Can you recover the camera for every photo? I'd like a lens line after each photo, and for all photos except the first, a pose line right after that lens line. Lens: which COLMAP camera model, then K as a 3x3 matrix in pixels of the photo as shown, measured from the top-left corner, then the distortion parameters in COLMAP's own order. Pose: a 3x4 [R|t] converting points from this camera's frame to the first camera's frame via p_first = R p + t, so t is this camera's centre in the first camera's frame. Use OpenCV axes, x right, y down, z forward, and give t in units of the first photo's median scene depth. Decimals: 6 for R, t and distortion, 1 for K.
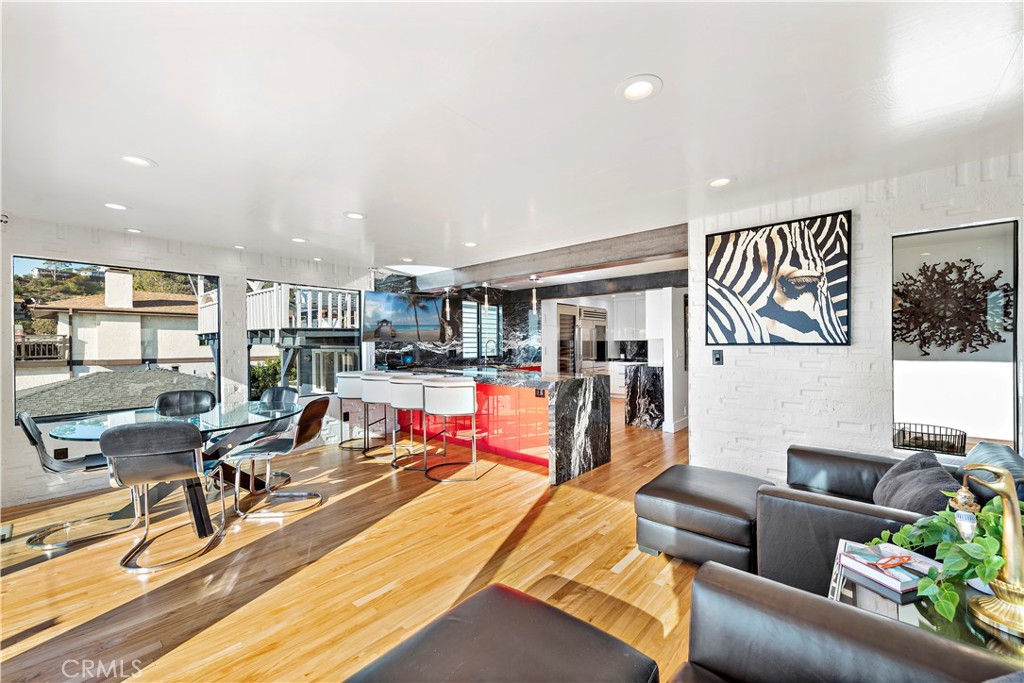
lens RADIAL K [[402.1, 0, 514.2], [0, 402.1, 345.5], [0, 0, 1]] dist [0.012048, -0.002106]
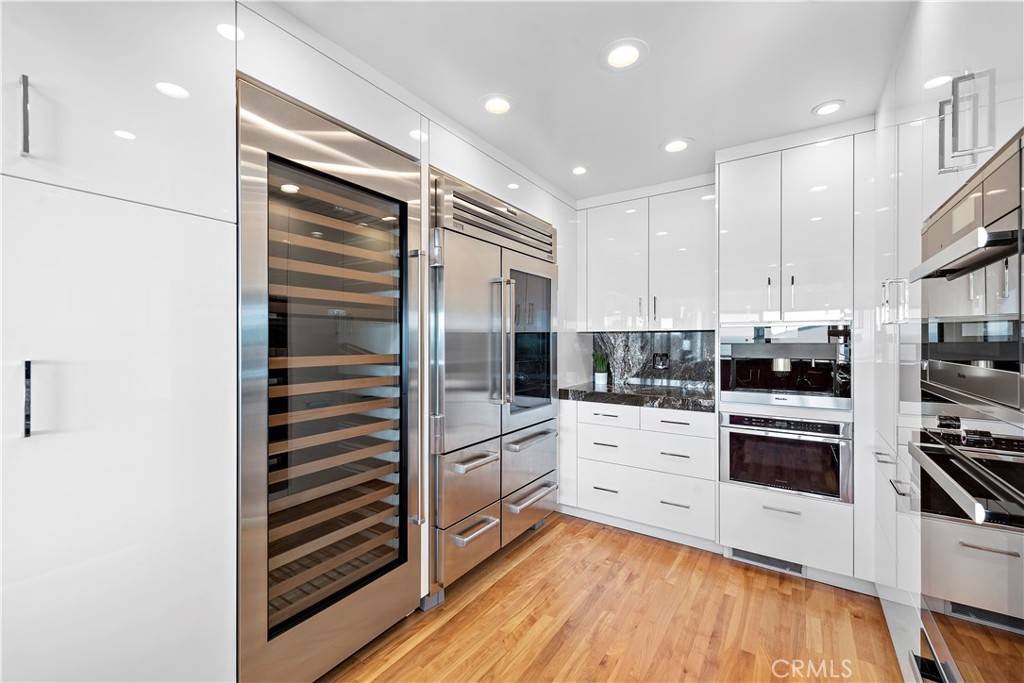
lens RADIAL K [[422.7, 0, 512.2], [0, 422.7, 343.3], [0, 0, 1]] dist [0.009977, 0.000040]
pose [[0.991422, 0.004399, 0.130627, 0.409750], [-0.004421, 0.999990, -0.000121, -0.006841], [-0.130626, -0.000458, 0.991432, 1.797203]]
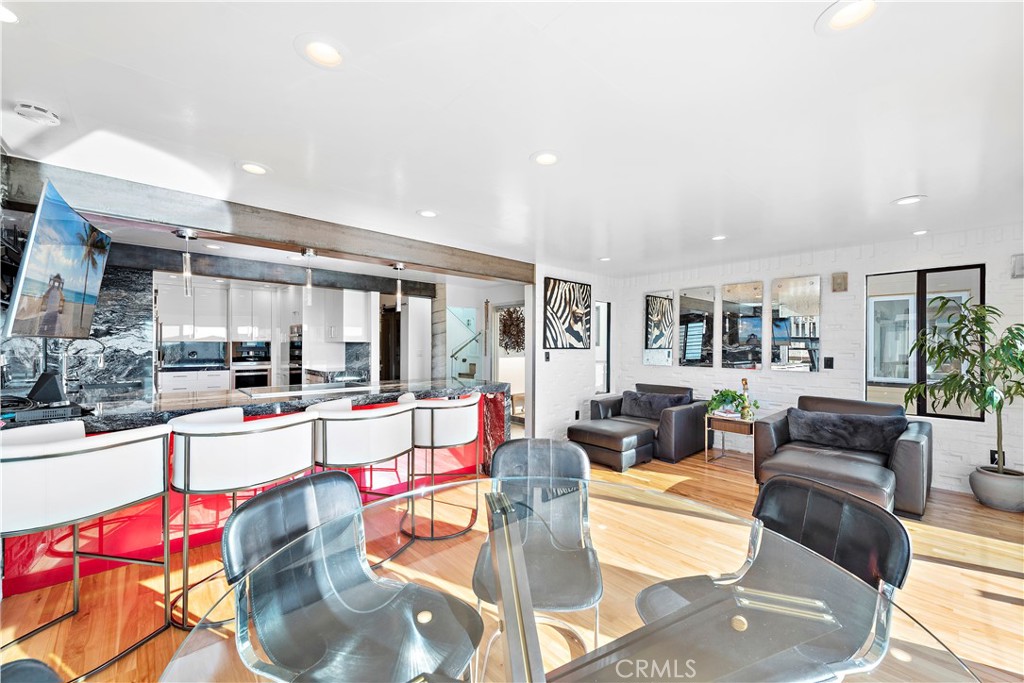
lens RADIAL K [[402.1, 0, 509.8], [0, 402.1, 347.2], [0, 0, 1]] dist [0.012048, -0.002106]
pose [[0.112026, 0.005995, 0.993687, -0.953592], [-0.001587, 0.999982, -0.005854, 0.002093], [-0.993704, -0.000921, 0.112034, 0.875216]]
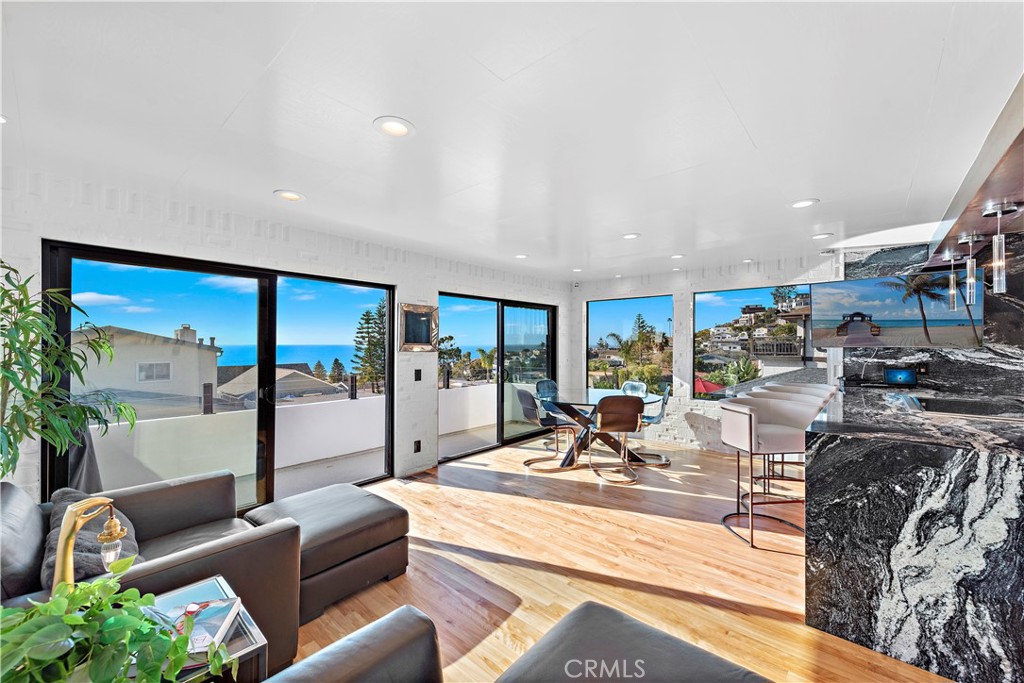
lens RADIAL K [[402.1, 0, 512.4], [0, 402.1, 344.8], [0, 0, 1]] dist [0.012048, -0.002106]
pose [[-0.005267, 0.008964, -0.999946, 0.640317], [-0.005061, 0.999947, 0.008991, -0.027039], [0.999973, 0.005108, -0.005221, 0.604746]]
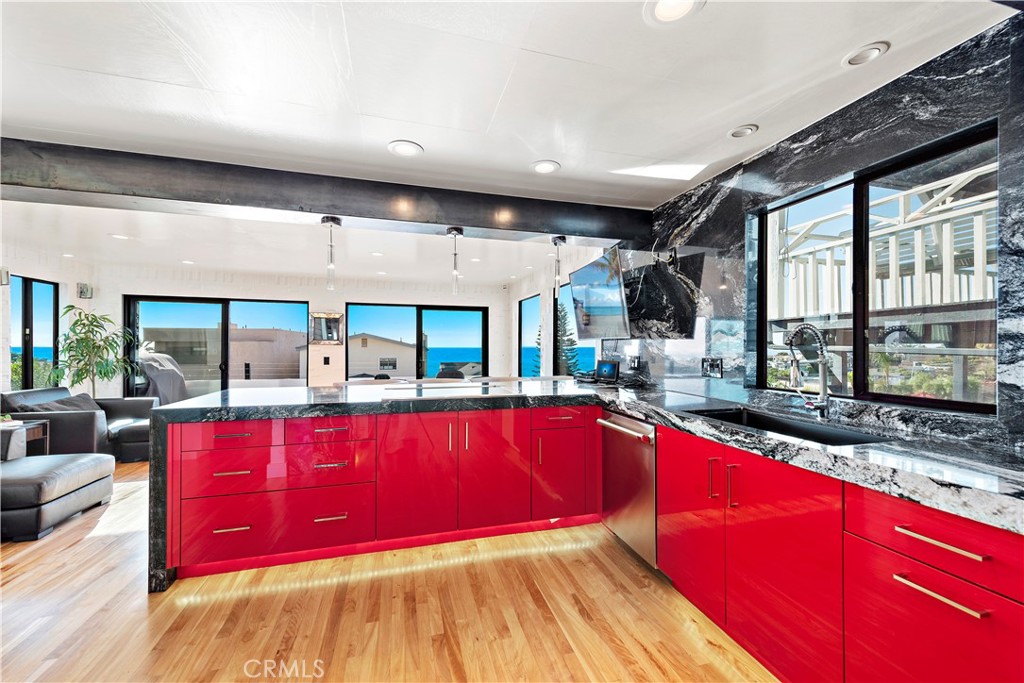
lens RADIAL K [[402.1, 0, 514.4], [0, 402.1, 344.5], [0, 0, 1]] dist [0.012048, -0.002106]
pose [[-0.541341, 0.003149, -0.840797, 0.486541], [-0.001586, 0.999987, 0.004766, -0.006198], [0.840802, 0.003914, -0.541329, 1.942181]]
